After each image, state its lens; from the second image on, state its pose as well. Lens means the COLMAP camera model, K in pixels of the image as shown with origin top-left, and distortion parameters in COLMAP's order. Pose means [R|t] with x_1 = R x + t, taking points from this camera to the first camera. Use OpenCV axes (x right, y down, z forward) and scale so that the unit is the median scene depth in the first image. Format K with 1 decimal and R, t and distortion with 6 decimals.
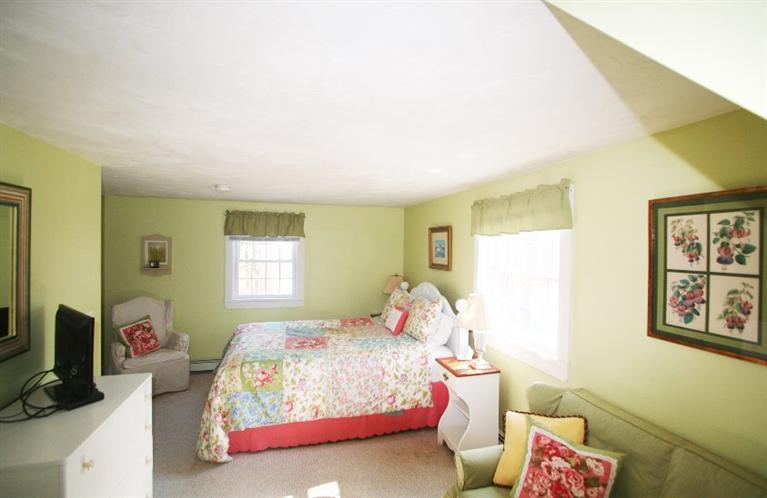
lens RADIAL K [[369.4, 0, 383.1], [0, 369.4, 248.0], [0, 0, 1]] dist [0.000115, 0.000030]
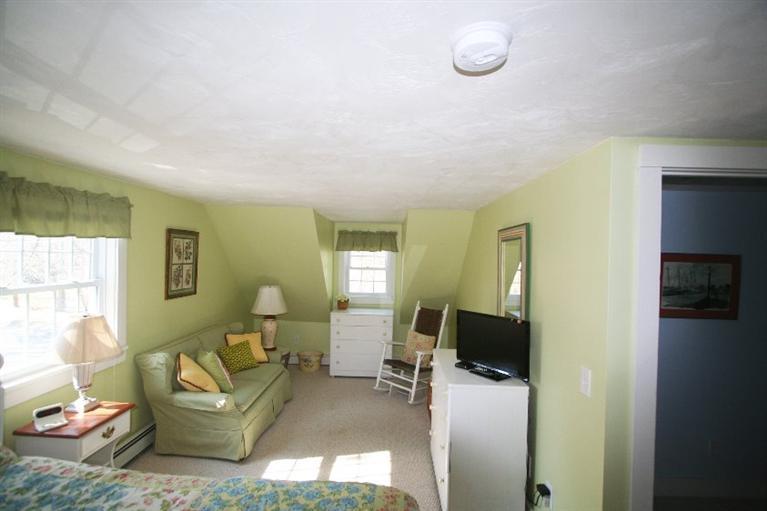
lens RADIAL K [[360.3, 0, 382.4], [0, 360.3, 256.3], [0, 0, 1]] dist [0.003212, 0.001588]
pose [[-0.957274, -0.023901, 0.288193, -0.983104], [-0.023141, 0.999714, 0.006045, -0.023521], [-0.288255, -0.000882, -0.957553, 2.781351]]
